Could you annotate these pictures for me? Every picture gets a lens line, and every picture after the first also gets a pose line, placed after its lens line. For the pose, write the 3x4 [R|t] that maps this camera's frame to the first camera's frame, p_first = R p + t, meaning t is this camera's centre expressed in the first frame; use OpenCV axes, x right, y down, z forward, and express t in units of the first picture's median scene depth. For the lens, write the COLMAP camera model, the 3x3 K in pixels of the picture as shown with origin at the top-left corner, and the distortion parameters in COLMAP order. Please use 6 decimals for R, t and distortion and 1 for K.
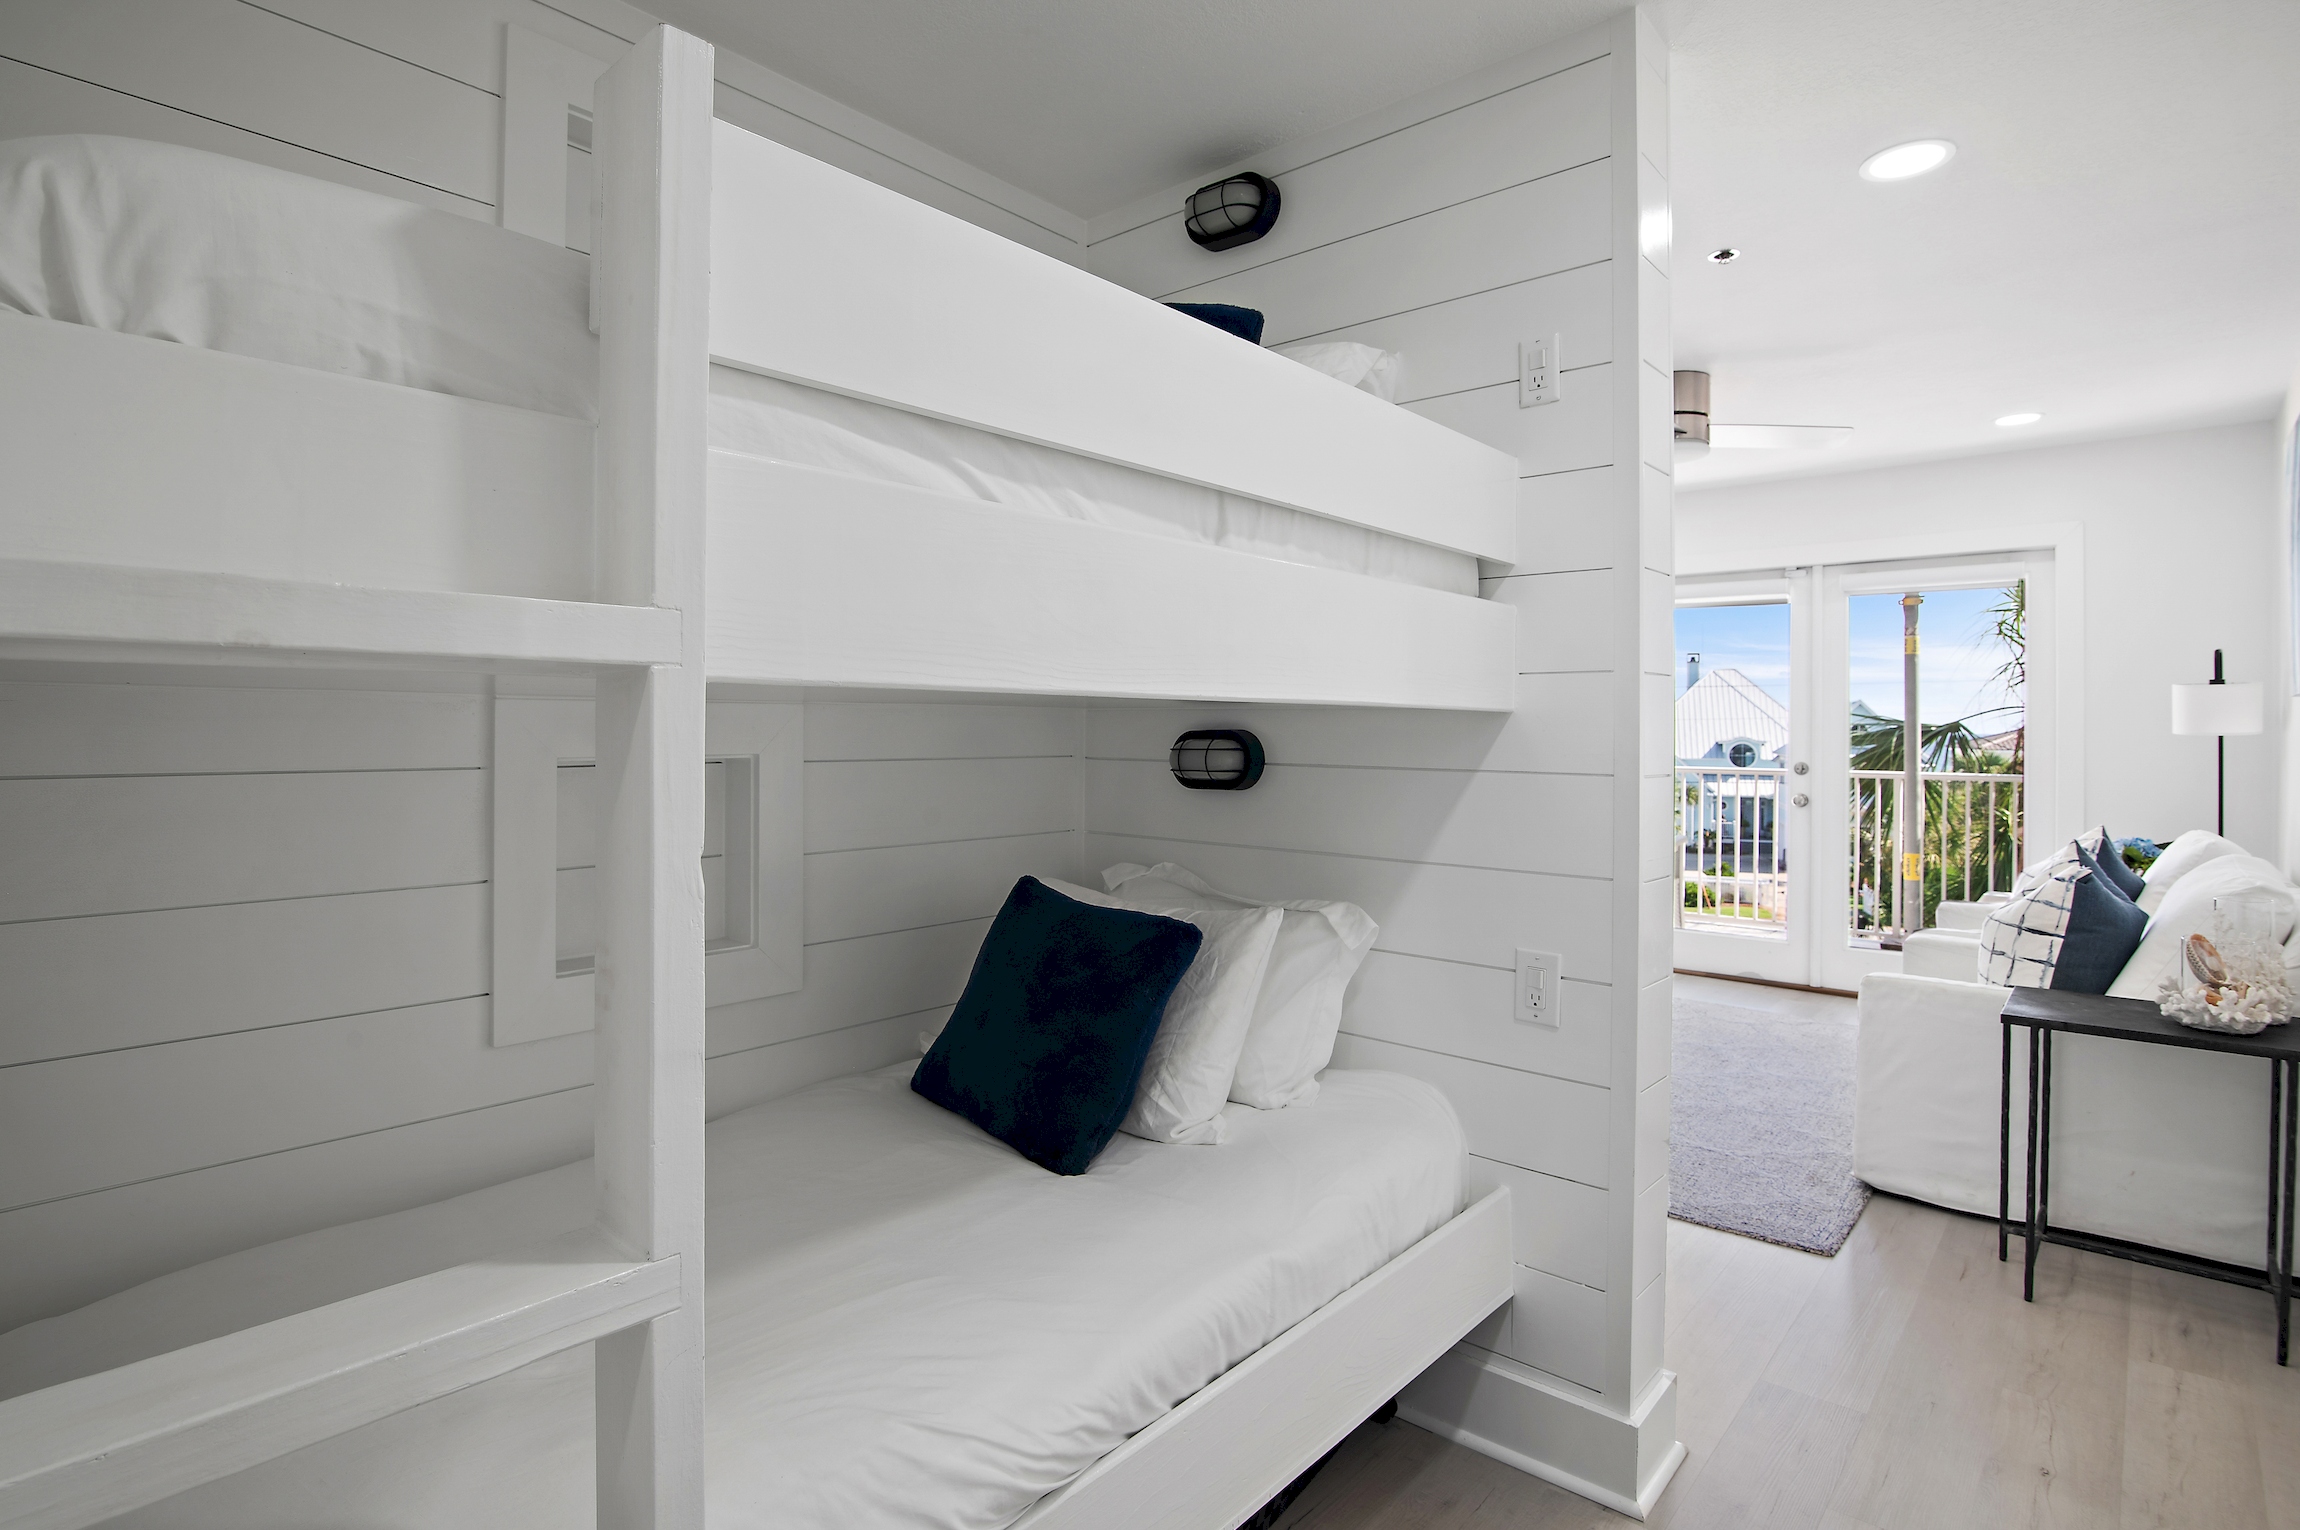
lens RADIAL K [[1182.3, 0, 1150.0], [0, 1182.3, 765.0], [0, 0, 1]] dist [-0.002979, -0.000696]
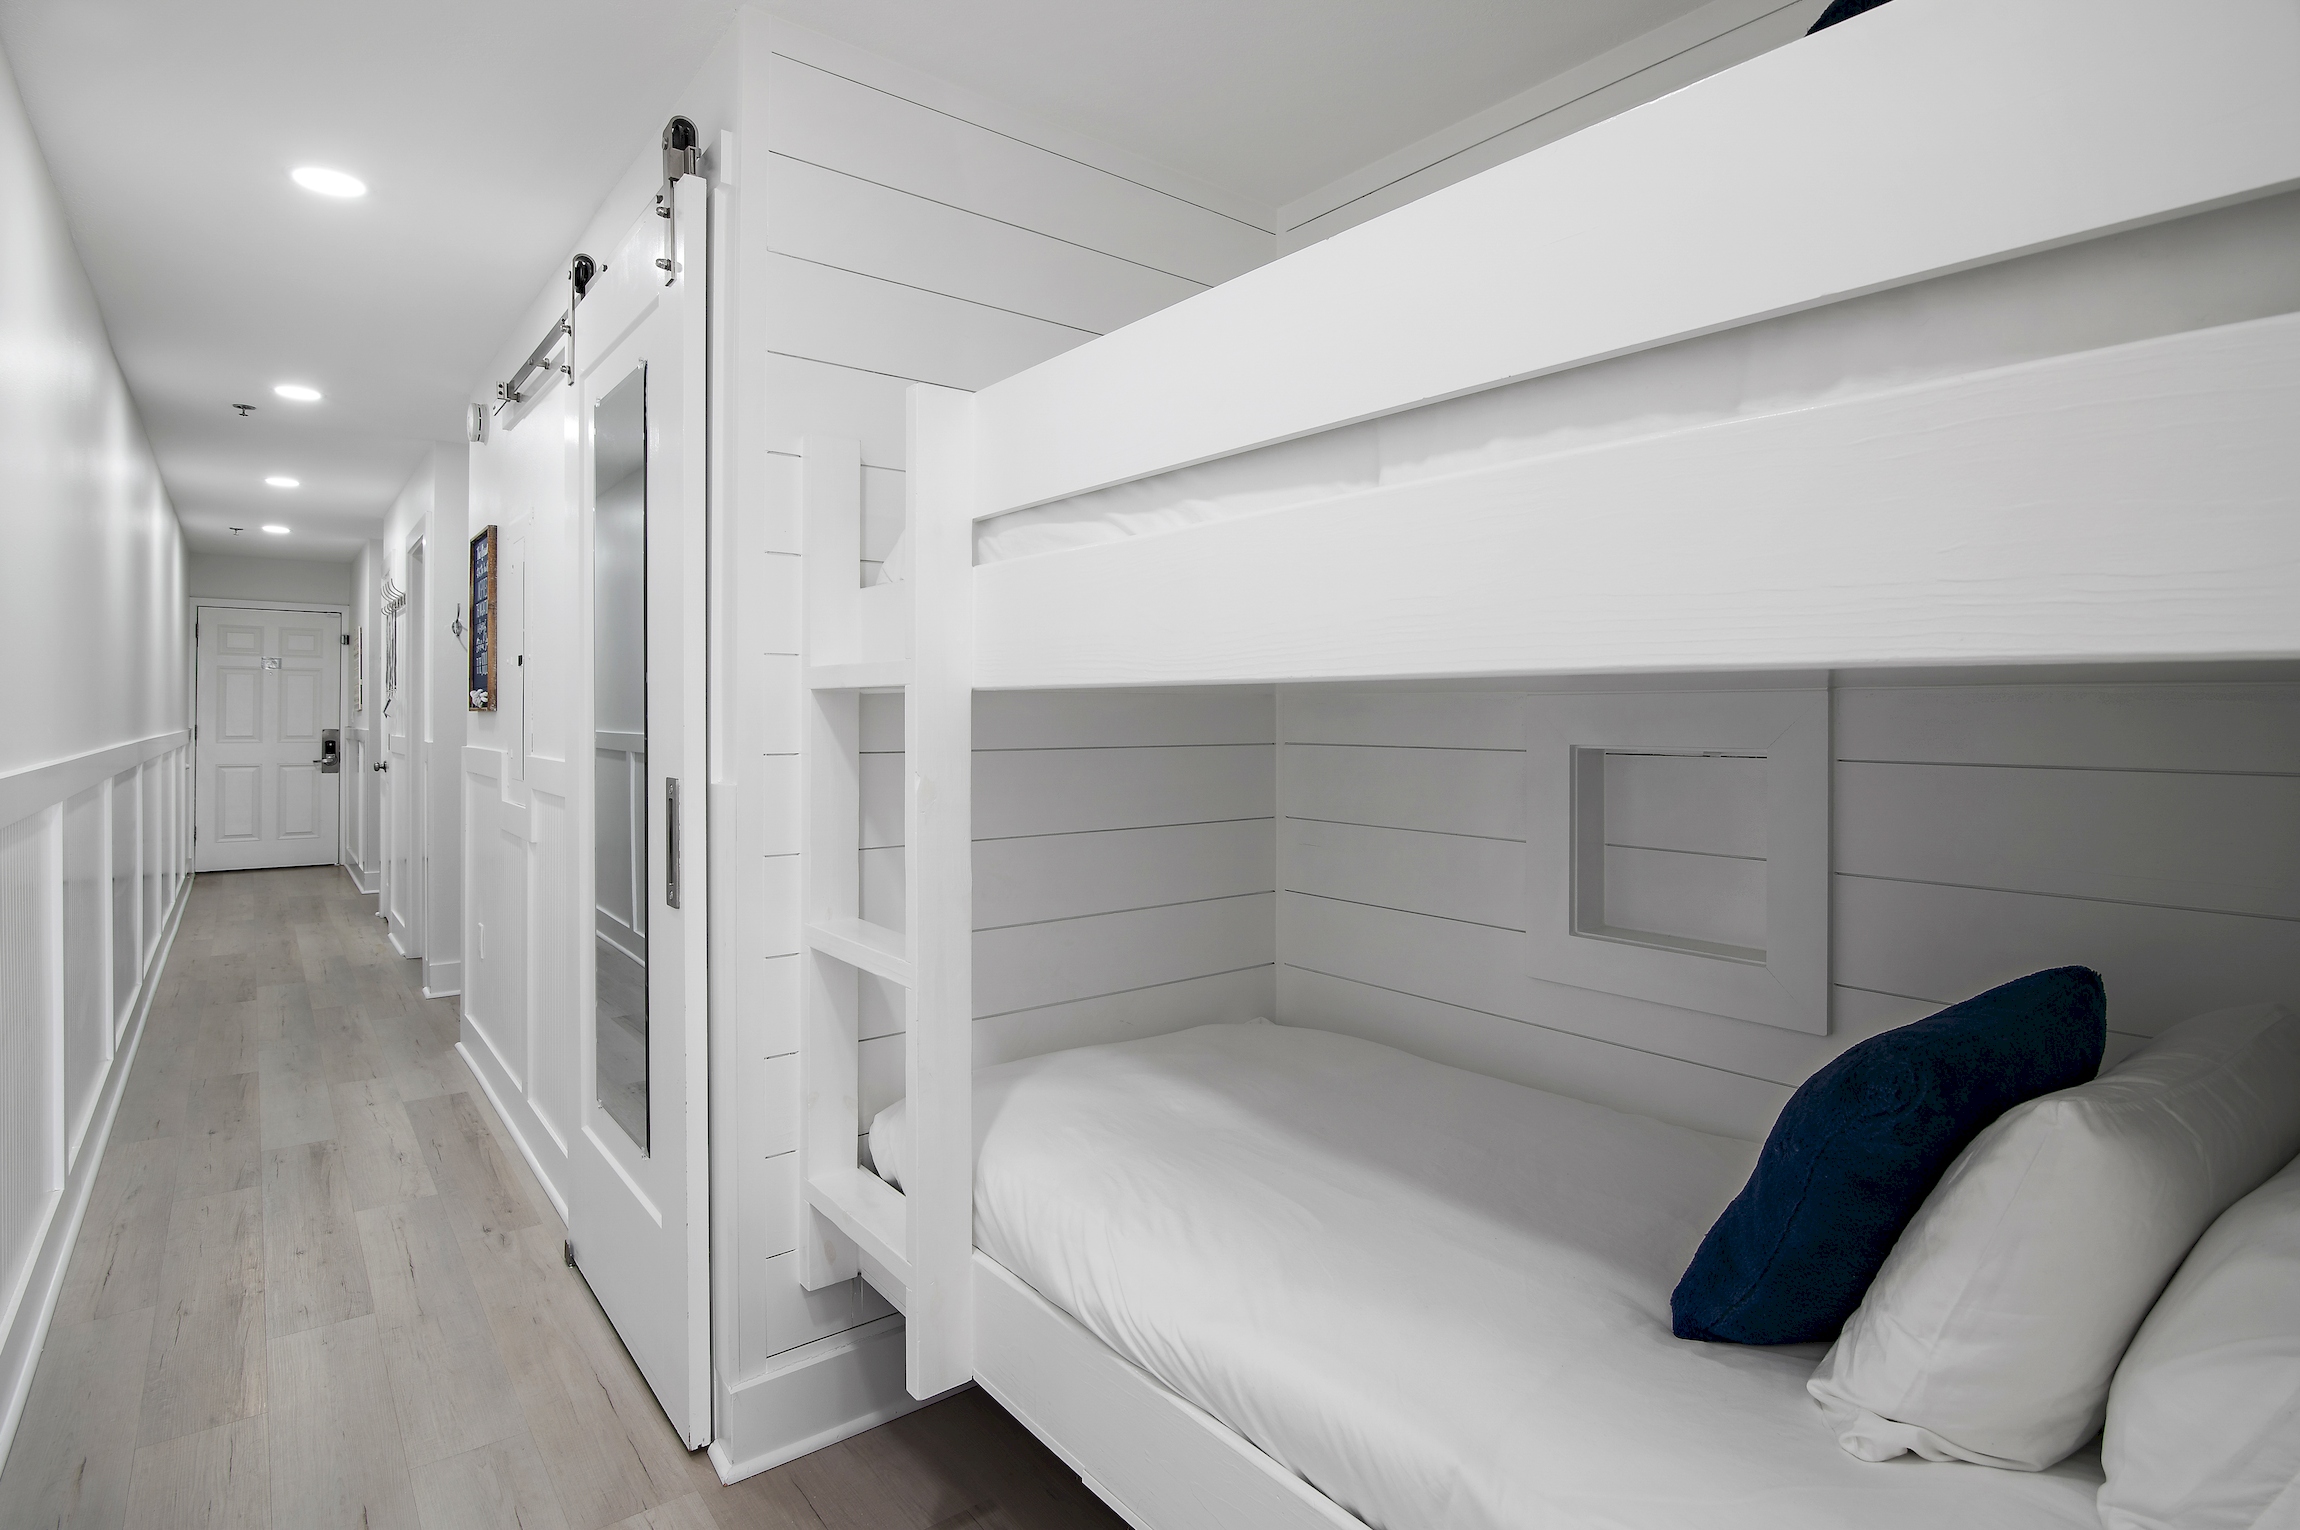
lens RADIAL K [[1161.1, 0, 1146.3], [0, 1161.1, 720.4], [0, 0, 1]] dist [-0.001357, -0.000227]
pose [[-0.196135, 0.003683, -0.980570, 1.040094], [-0.030512, 0.999486, 0.009857, -0.035569], [0.980102, 0.031853, -0.195922, 1.208801]]
